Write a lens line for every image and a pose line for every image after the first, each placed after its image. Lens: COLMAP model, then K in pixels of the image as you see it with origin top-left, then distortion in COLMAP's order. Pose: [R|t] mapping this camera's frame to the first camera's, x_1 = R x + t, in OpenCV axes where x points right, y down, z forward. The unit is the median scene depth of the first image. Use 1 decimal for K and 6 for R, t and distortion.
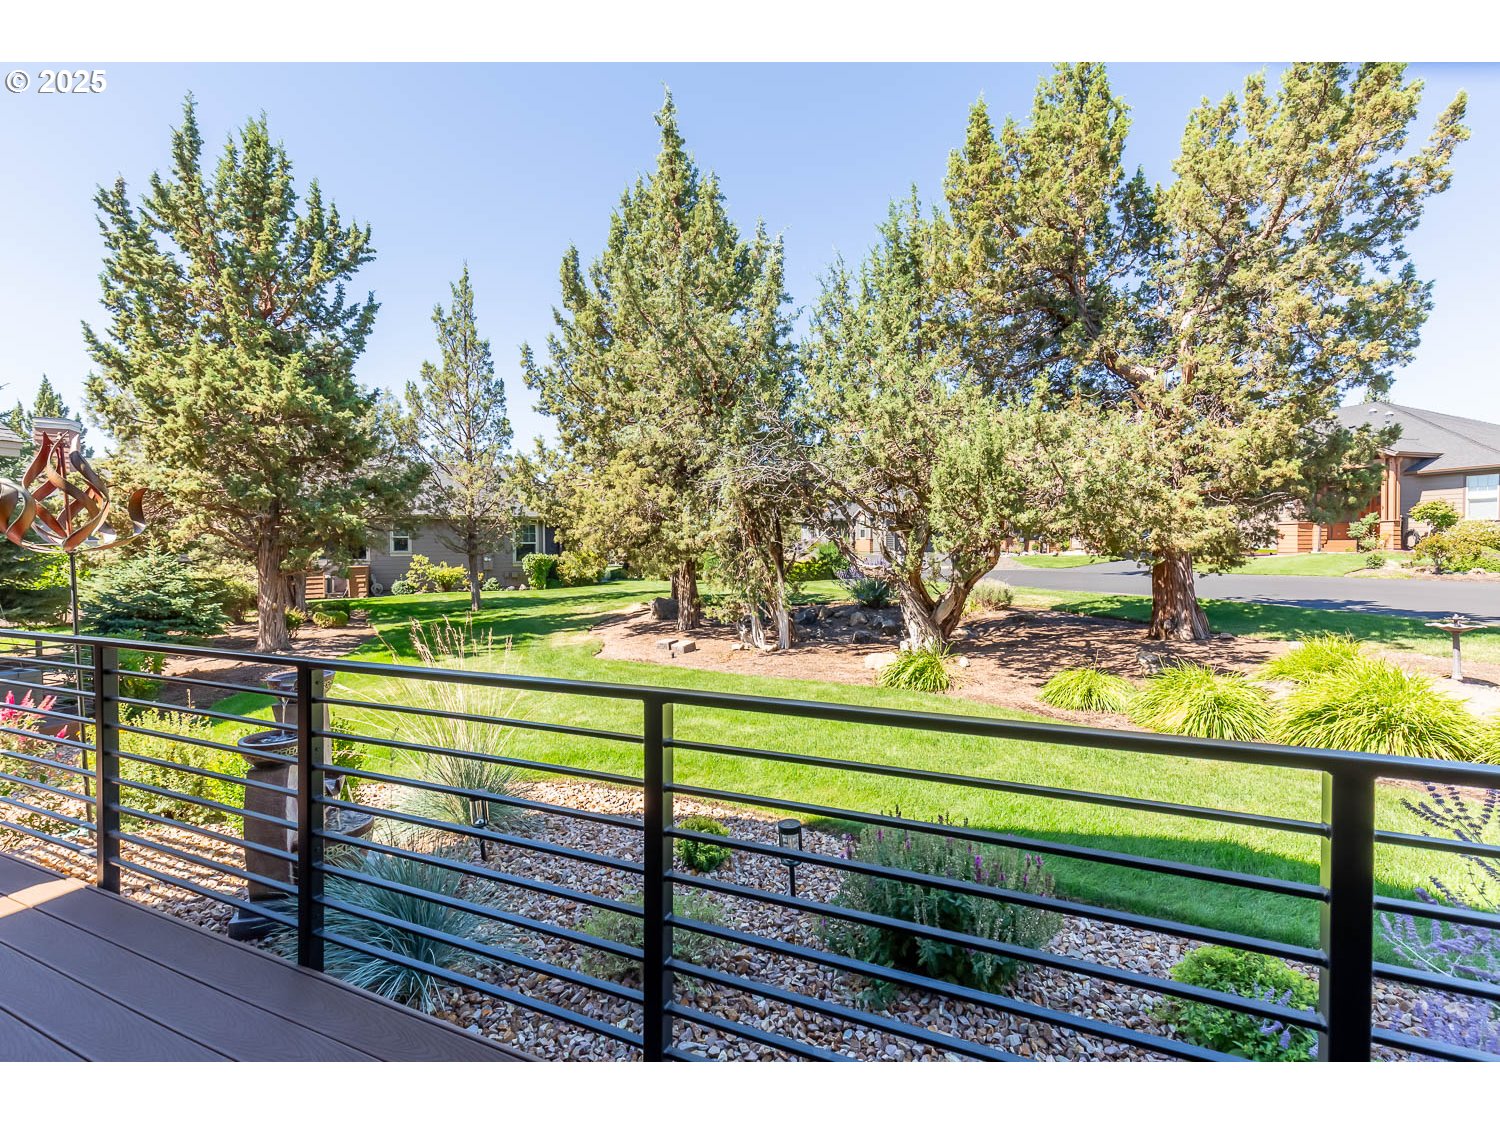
lens RADIAL K [[689.2, 0, 756.4], [0, 689.2, 555.5], [0, 0, 1]] dist [-0.000485, 0.000060]
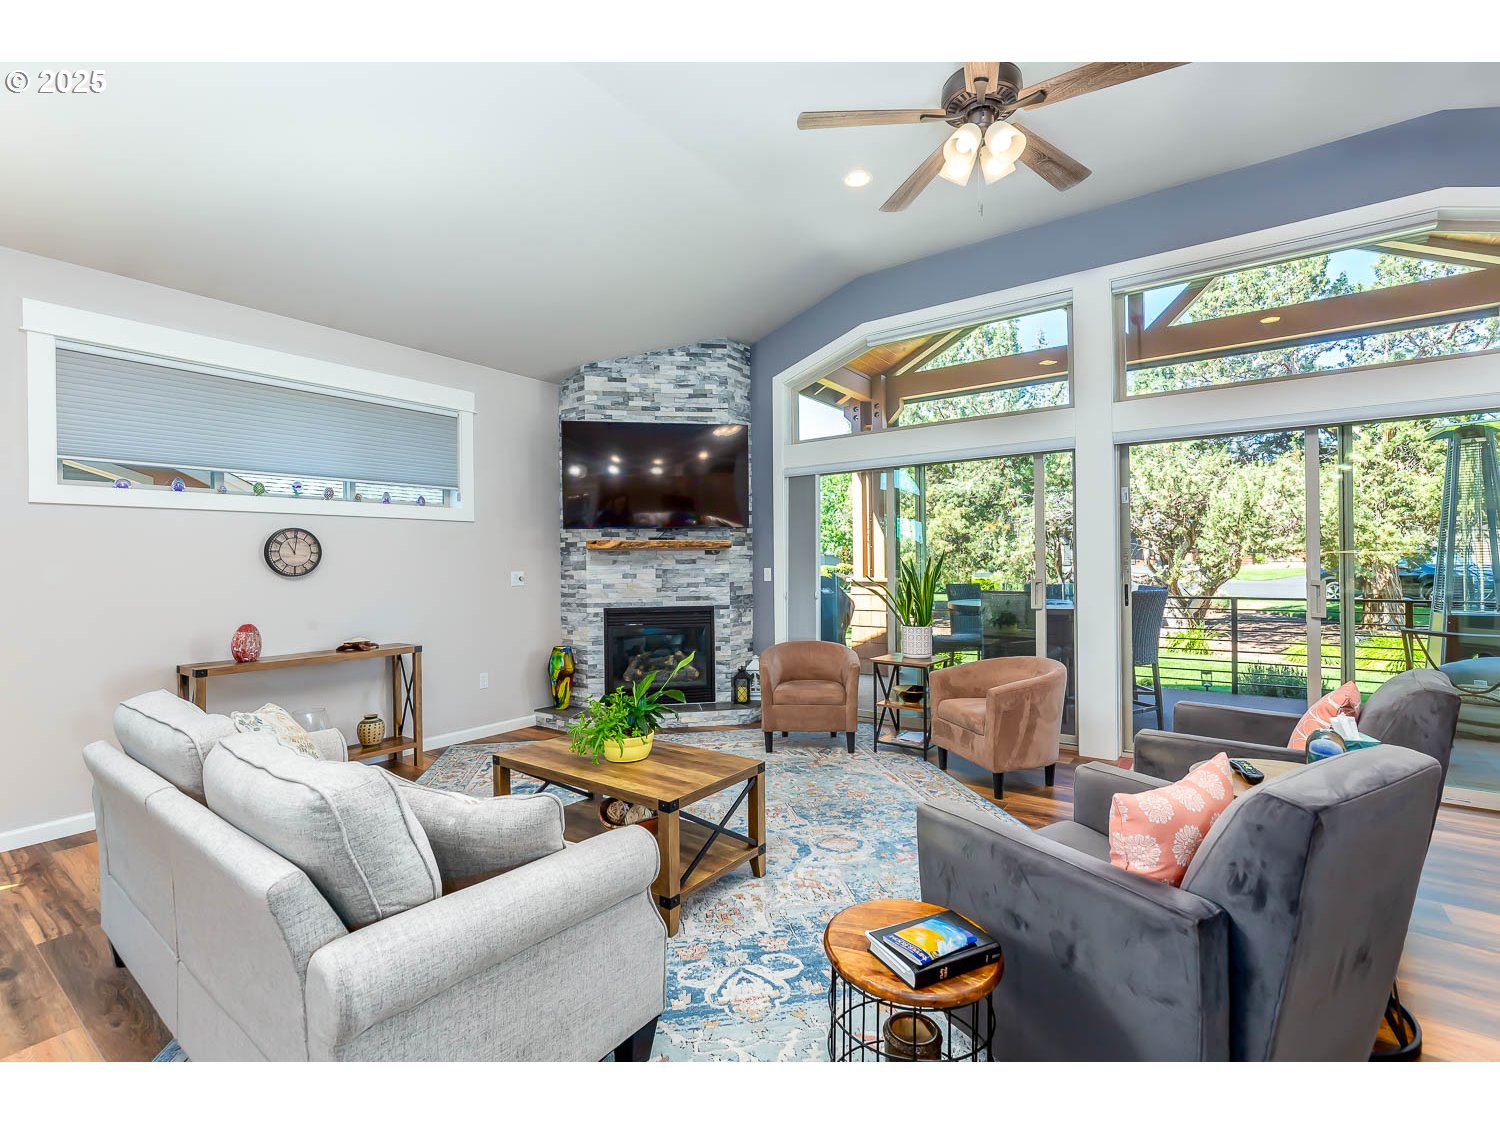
lens RADIAL K [[671.7, 0, 752.4], [0, 671.7, 565.3], [0, 0, 1]] dist [-0.003218, 0.000190]
pose [[0.979016, -0.003536, -0.203751, -0.446918], [0.002482, 0.999982, -0.005430, 0.003219], [0.203766, 0.004811, 0.979008, -0.731326]]
